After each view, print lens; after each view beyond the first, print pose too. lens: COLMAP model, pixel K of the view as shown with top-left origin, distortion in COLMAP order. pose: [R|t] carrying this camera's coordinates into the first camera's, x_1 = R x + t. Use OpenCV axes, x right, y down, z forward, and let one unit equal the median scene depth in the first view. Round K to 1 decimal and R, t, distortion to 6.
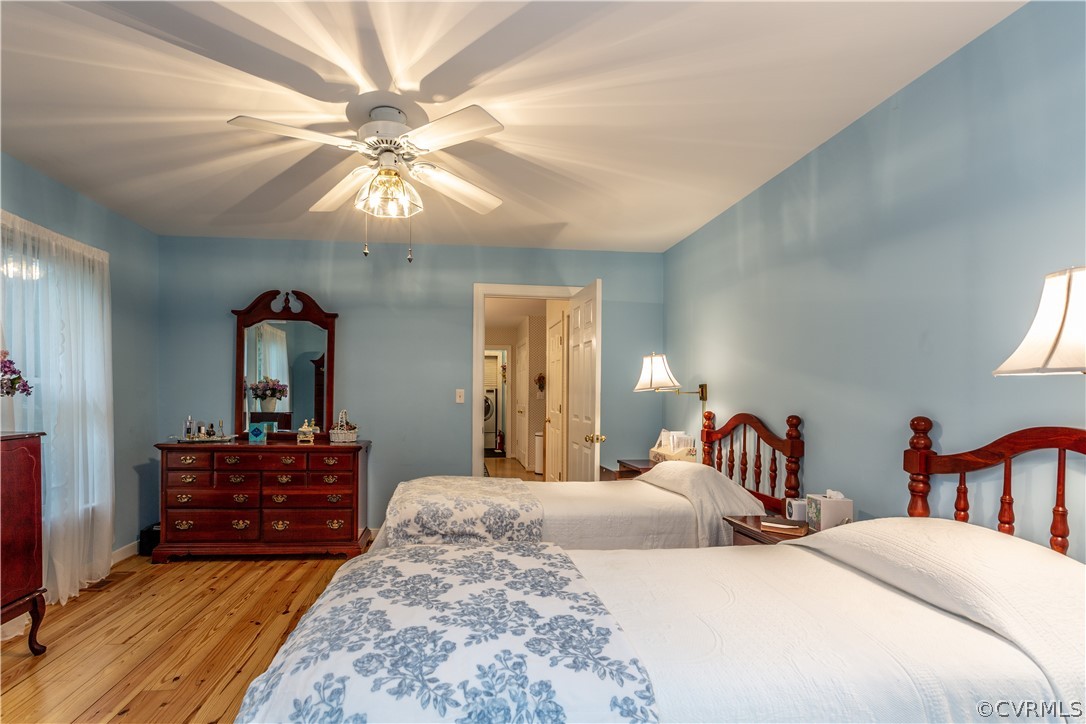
lens RADIAL K [[526.7, 0, 505.9], [0, 526.7, 402.9], [0, 0, 1]] dist [0.001449, 0.000924]
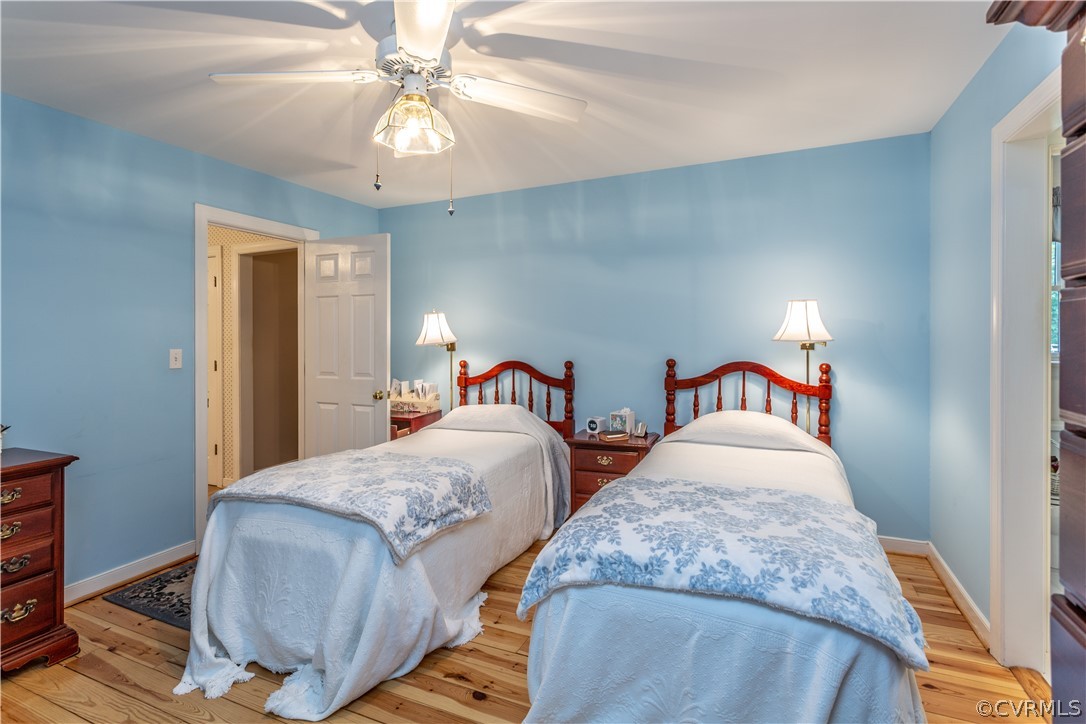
lens RADIAL K [[511.9, 0, 545.7], [0, 511.9, 335.6], [0, 0, 1]] dist [-0.001627, 0.000132]
pose [[0.495936, -0.017482, 0.868183, -0.766043], [0.027047, 0.999623, 0.004678, -0.059132], [-0.867938, 0.021162, 0.496222, 0.401206]]
